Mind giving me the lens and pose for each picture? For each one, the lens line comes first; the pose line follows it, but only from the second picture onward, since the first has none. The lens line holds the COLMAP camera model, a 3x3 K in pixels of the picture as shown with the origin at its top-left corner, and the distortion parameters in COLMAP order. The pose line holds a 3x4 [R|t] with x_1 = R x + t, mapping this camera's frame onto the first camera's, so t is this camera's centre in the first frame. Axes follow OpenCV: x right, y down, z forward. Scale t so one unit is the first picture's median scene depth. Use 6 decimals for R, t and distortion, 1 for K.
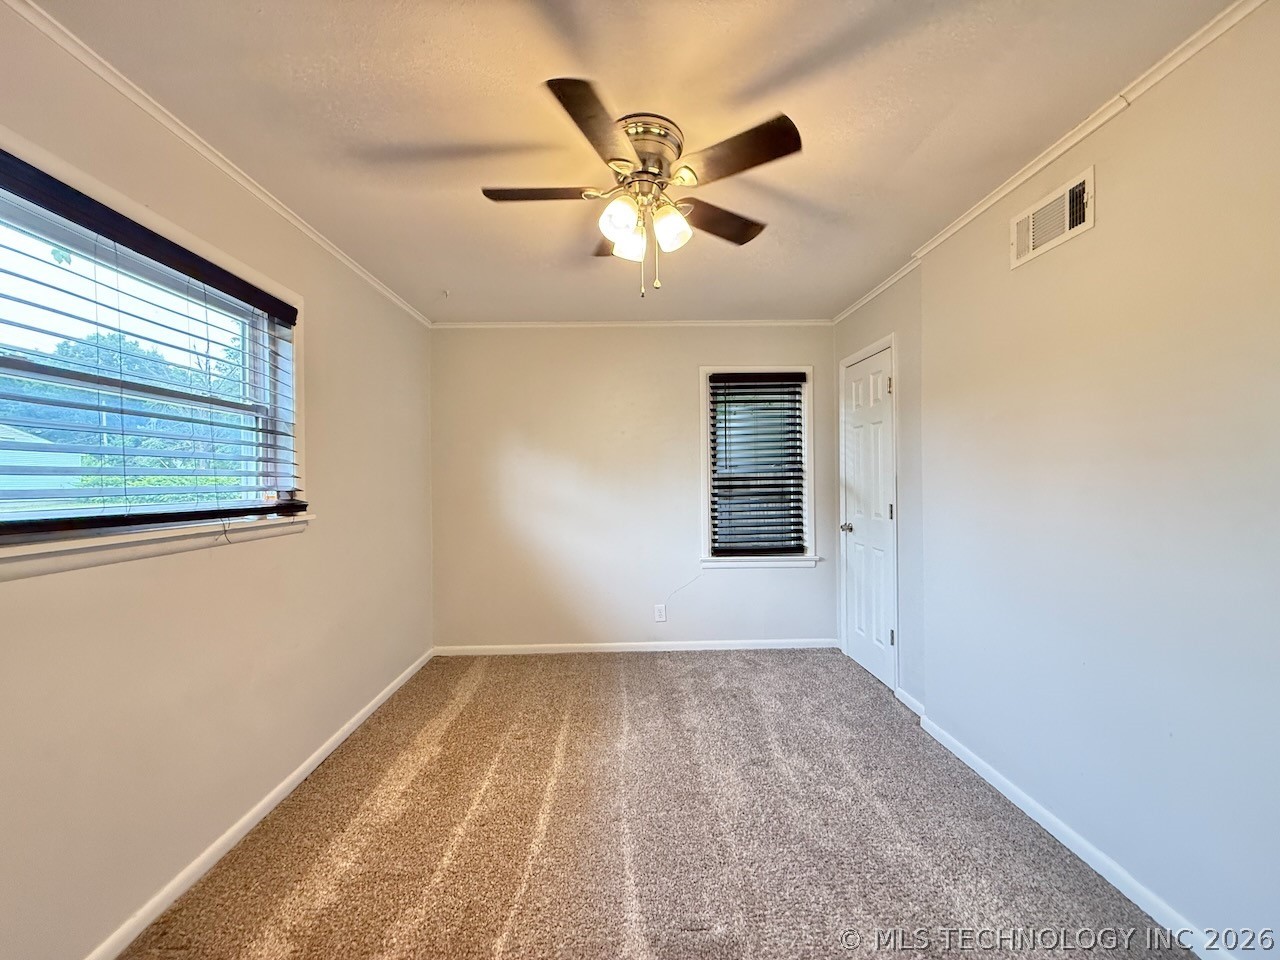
lens RADIAL K [[508.6, 0, 645.1], [0, 508.6, 480.0], [0, 0, 1]] dist [-0.002427, 0.001160]
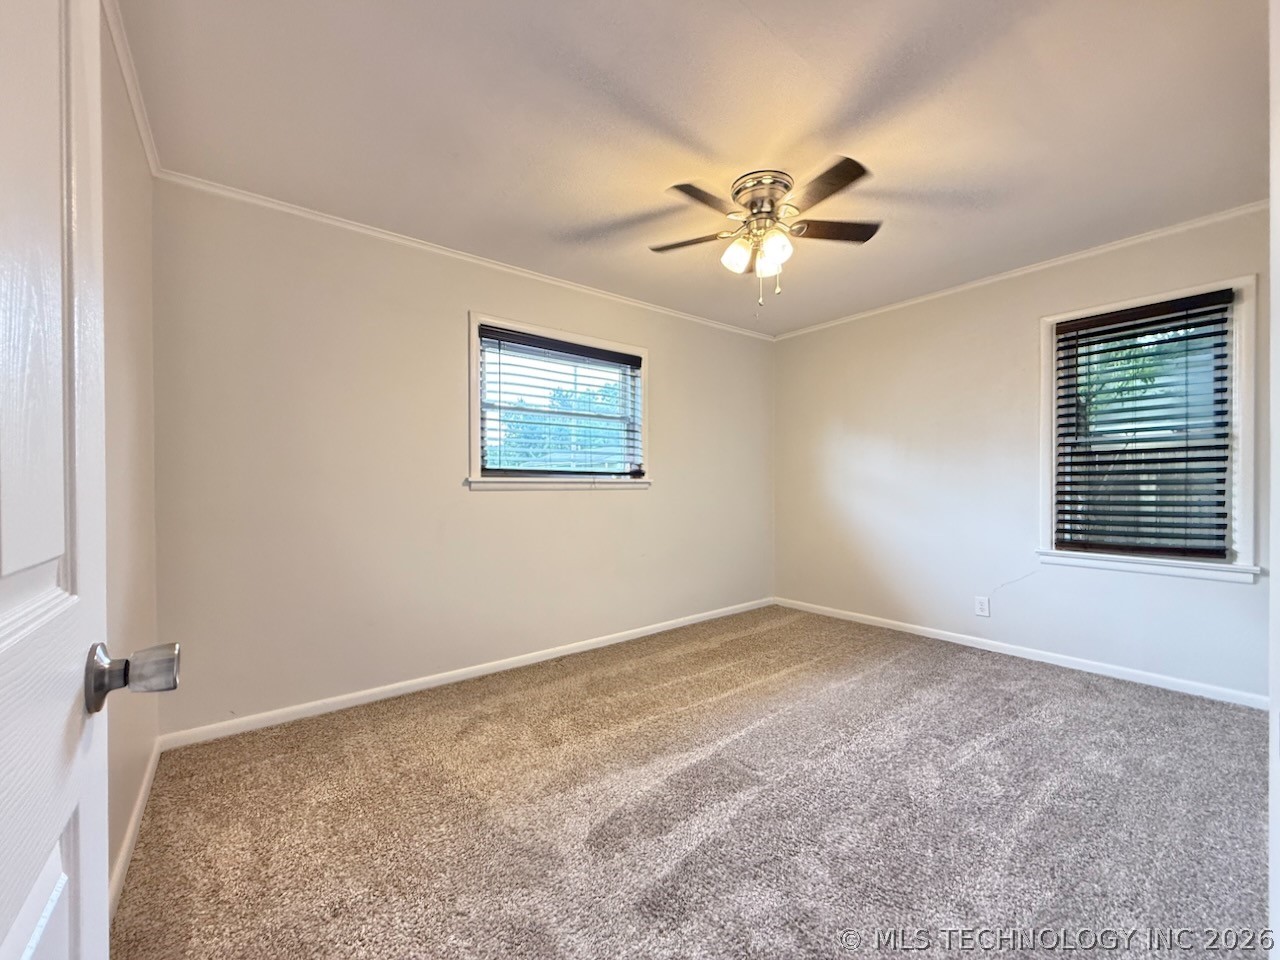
lens RADIAL K [[508.6, 0, 627.3], [0, 508.6, 479.7], [0, 0, 1]] dist [-0.002427, 0.001160]
pose [[0.590623, 0.003225, -0.806941, 0.523839], [-0.003348, 0.999993, 0.001546, 0.055514], [0.806941, 0.001789, 0.590630, -0.038839]]
